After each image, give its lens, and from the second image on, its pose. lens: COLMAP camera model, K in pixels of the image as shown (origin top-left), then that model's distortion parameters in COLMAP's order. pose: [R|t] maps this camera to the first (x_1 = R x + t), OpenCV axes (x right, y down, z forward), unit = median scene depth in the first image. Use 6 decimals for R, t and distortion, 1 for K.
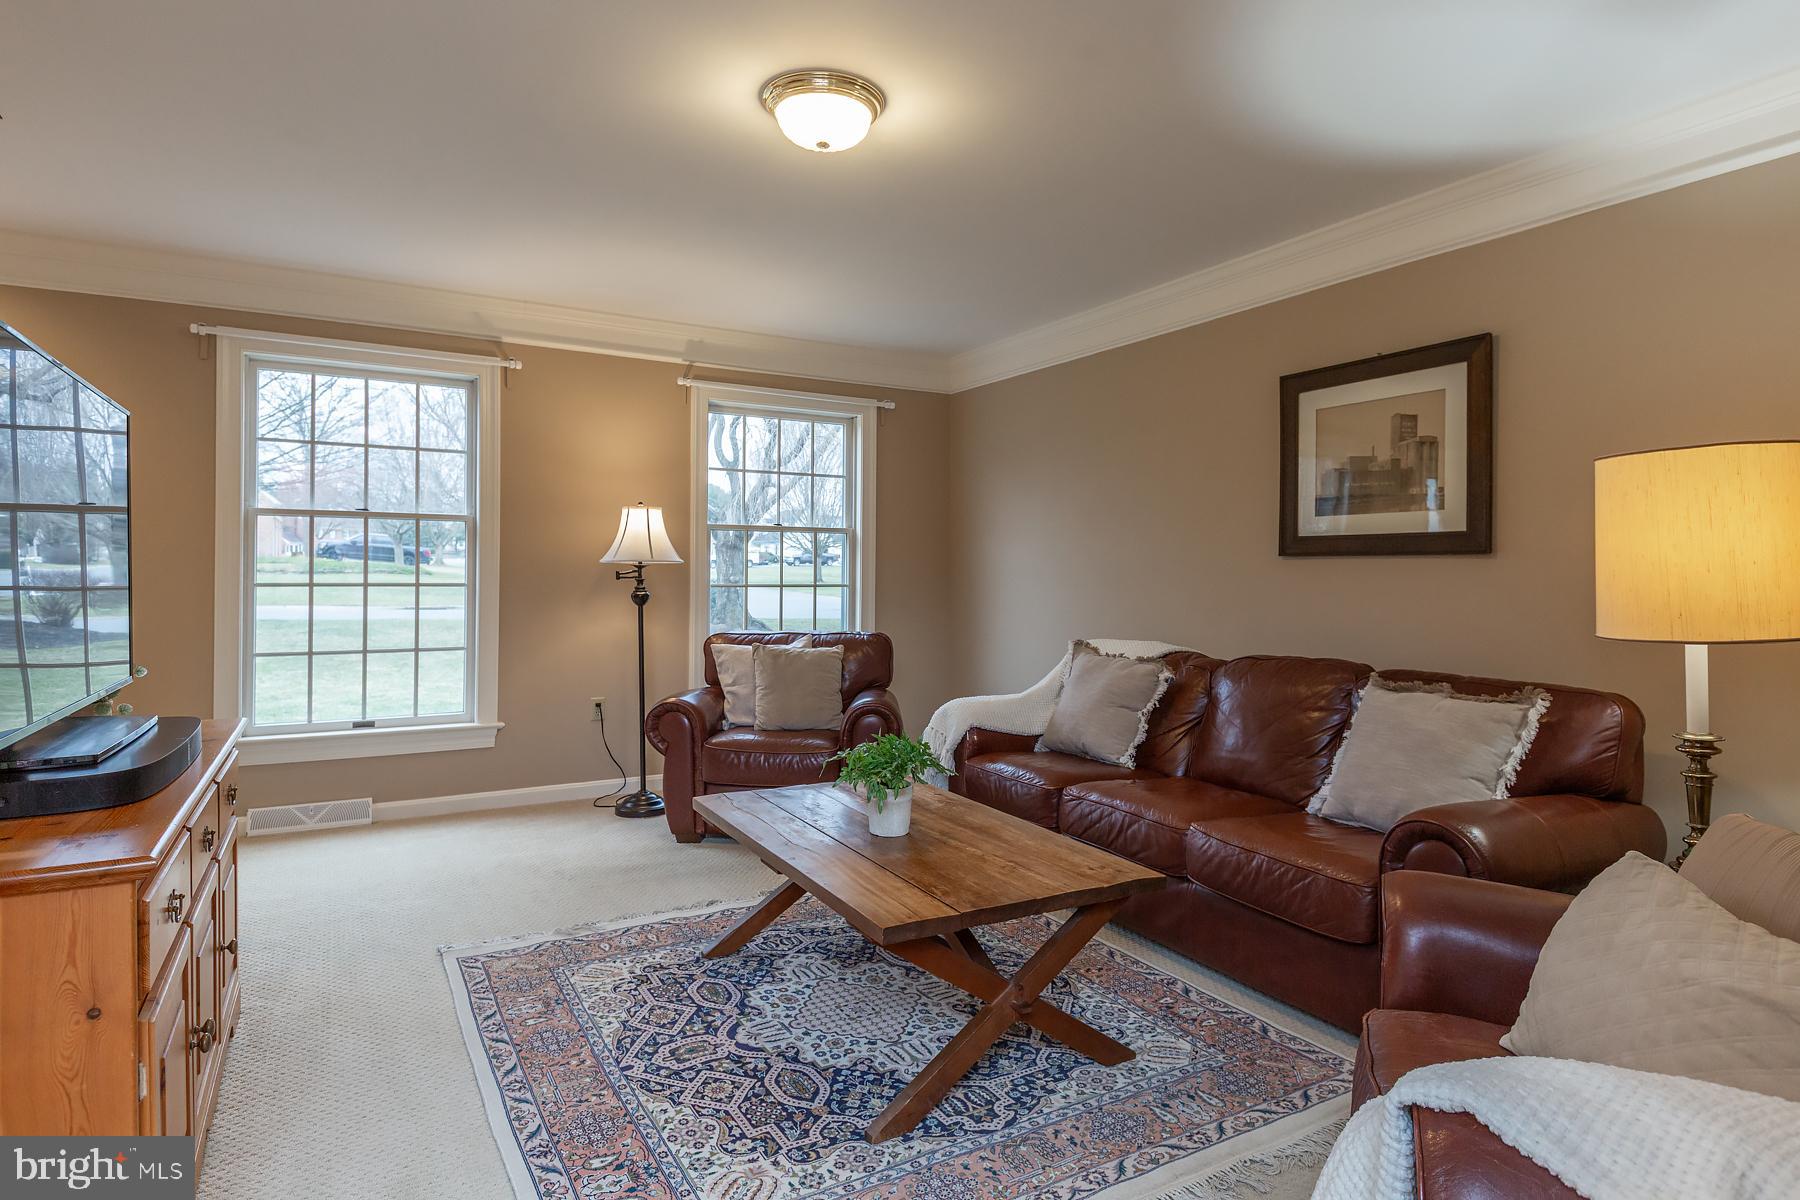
lens RADIAL K [[979.1, 0, 897.2], [0, 979.1, 590.1], [0, 0, 1]] dist [0.080664, -0.064629]
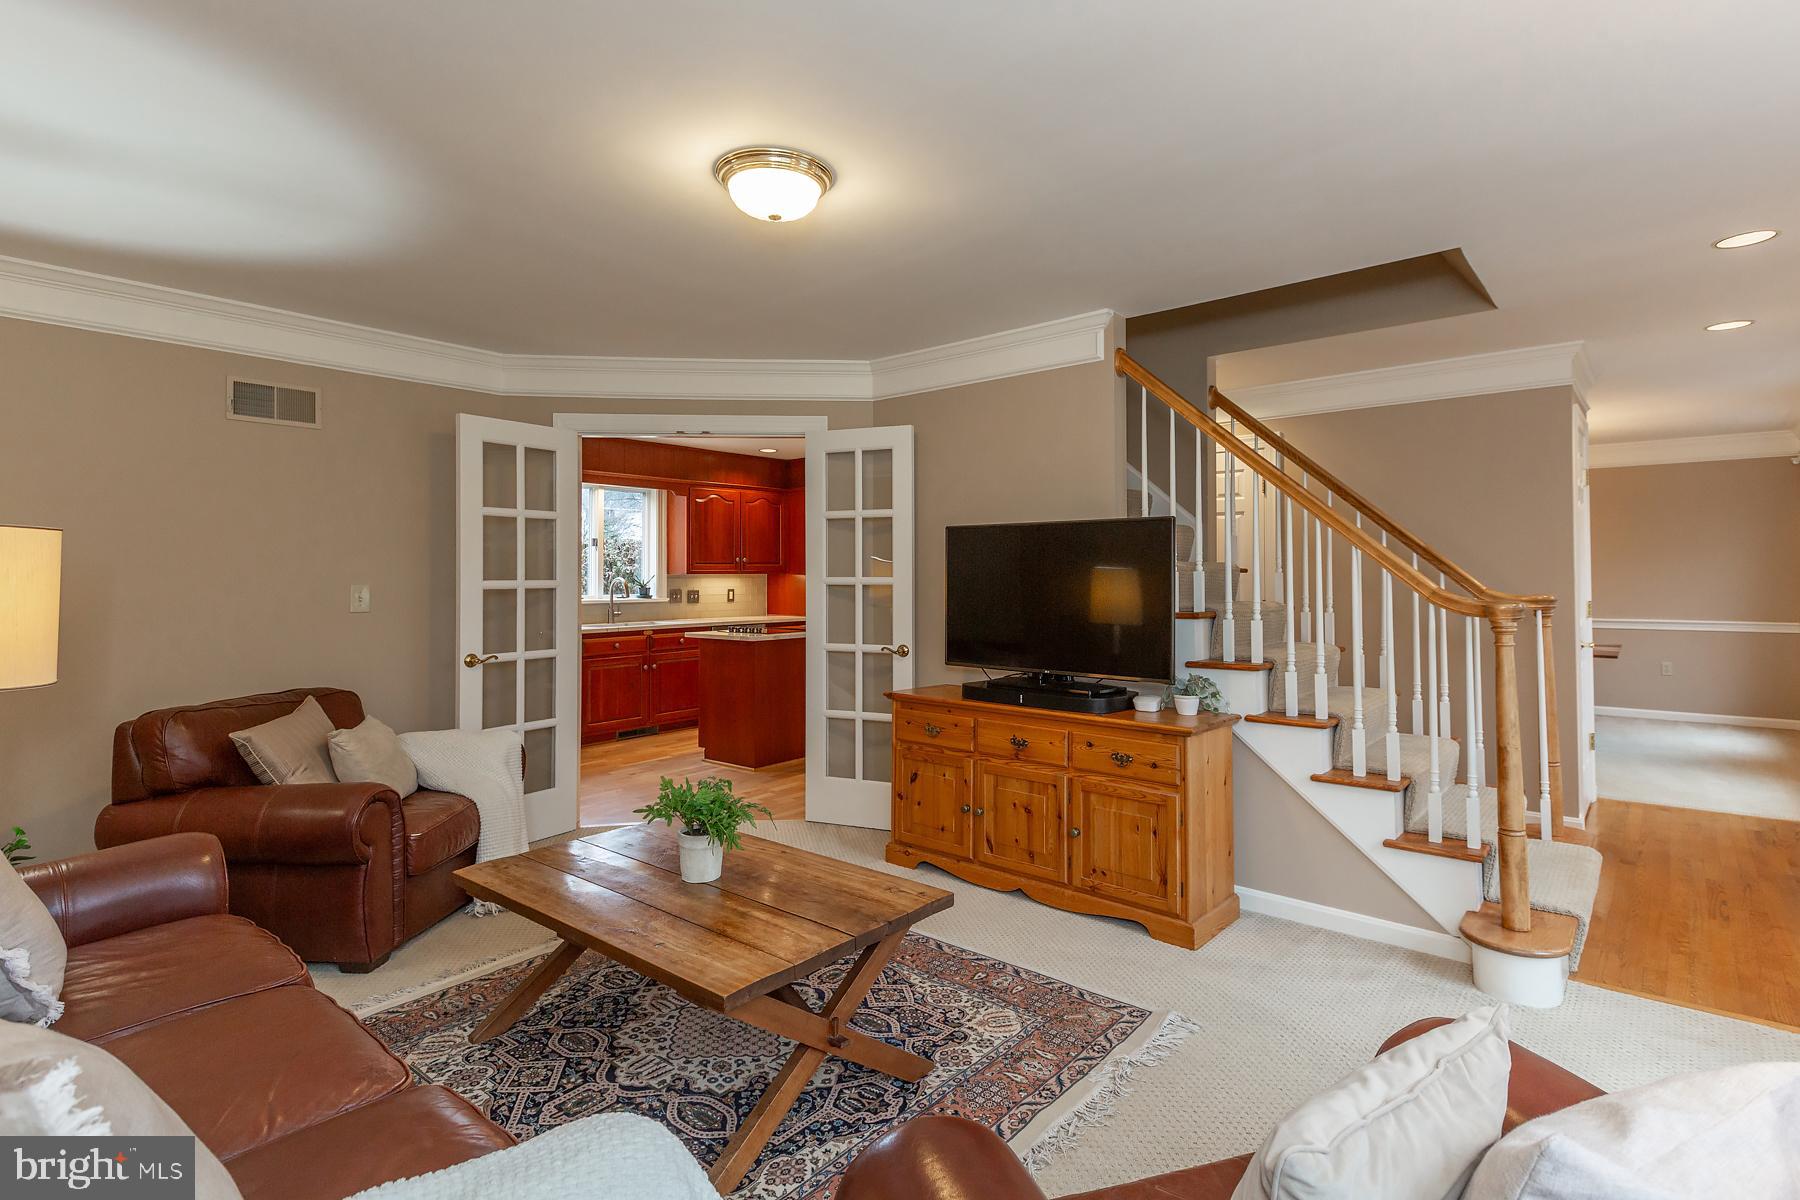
lens RADIAL K [[902.6, 0, 909.1], [0, 902.6, 584.2], [0, 0, 1]] dist [0.058742, 0.000249]
pose [[-0.937080, -0.000033, -0.349115, 0.117474], [-0.009746, 0.999613, 0.026067, -0.088597], [0.348979, 0.027830, -0.936717, 1.914404]]
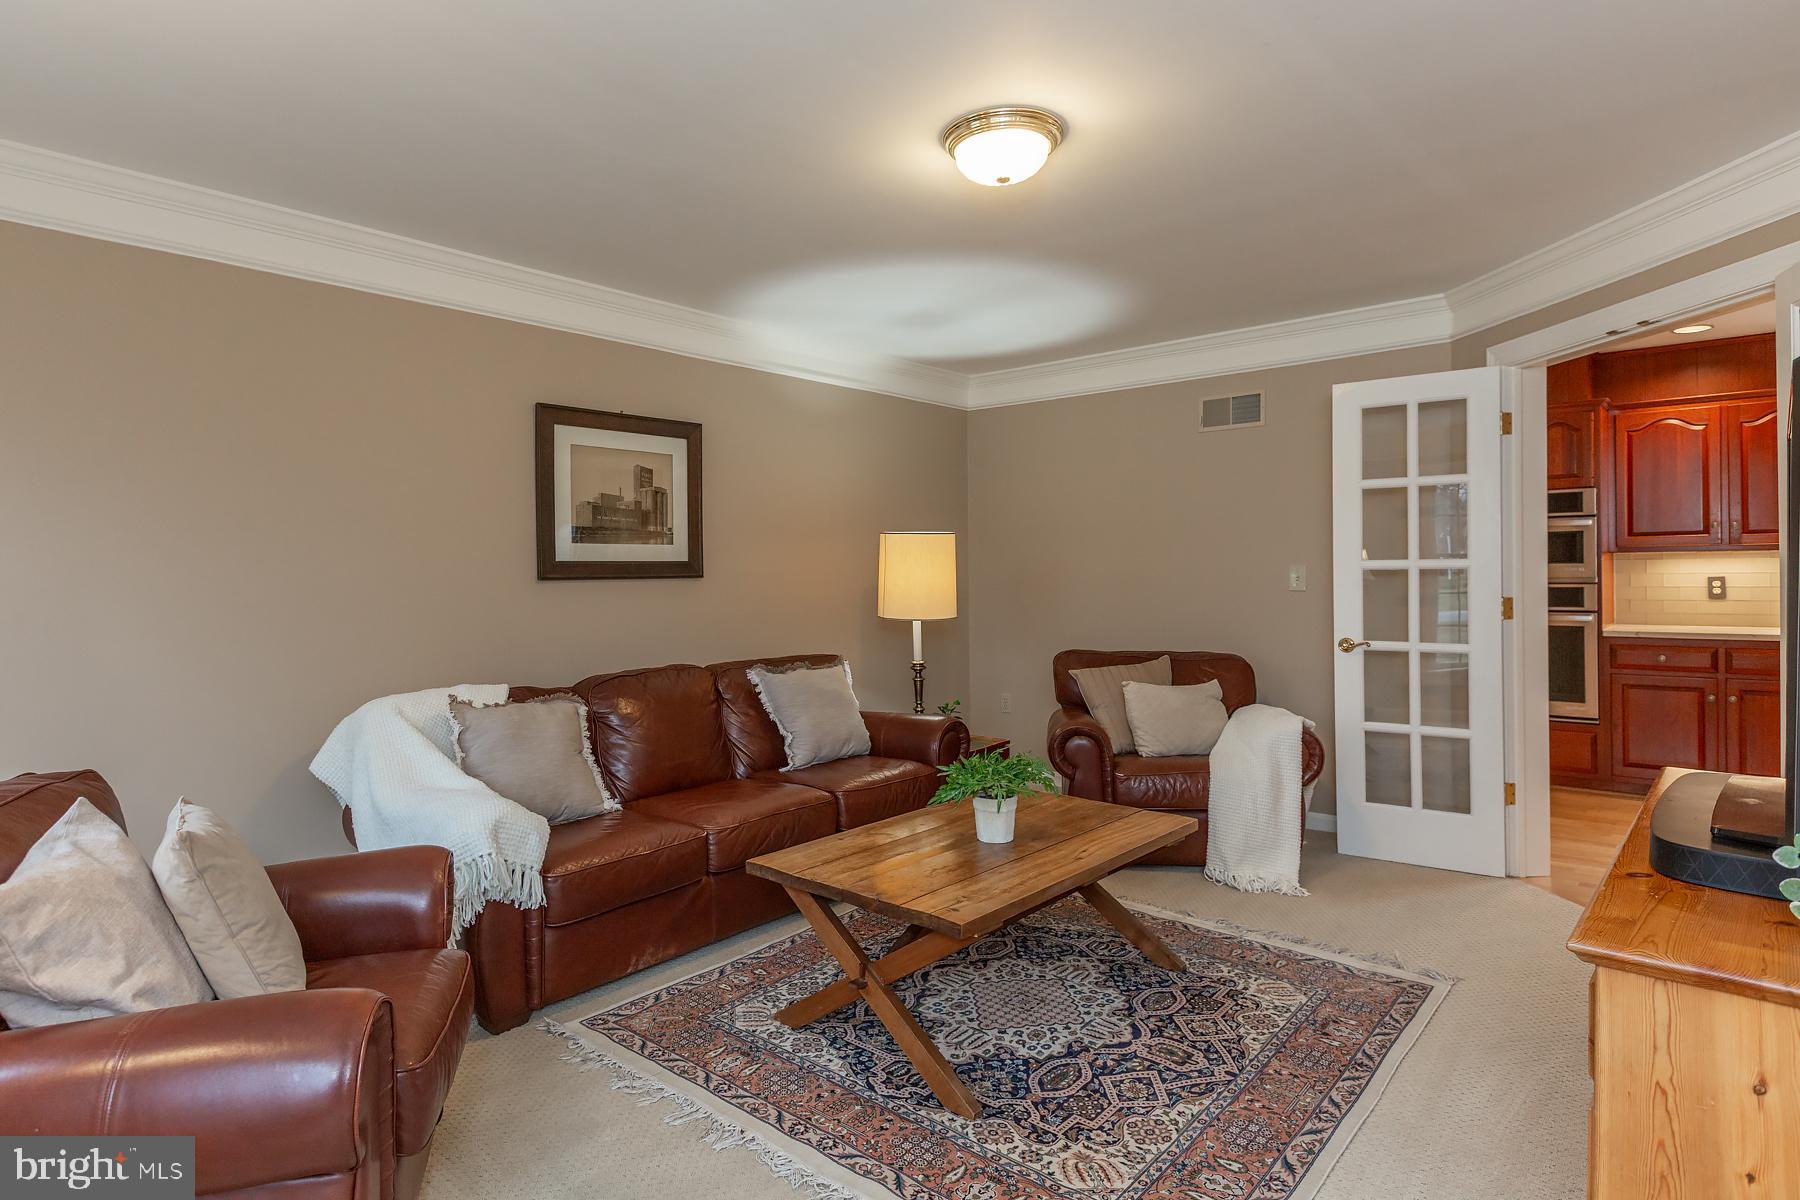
lens RADIAL K [[975.4, 0, 877.3], [0, 975.4, 604.8], [0, 0, 1]] dist [0.076023, -0.062994]
pose [[-0.326032, -0.040733, 0.944481, -0.963928], [0.024171, 0.998386, 0.051401, -0.074961], [-0.945050, 0.039588, -0.324521, 1.431306]]
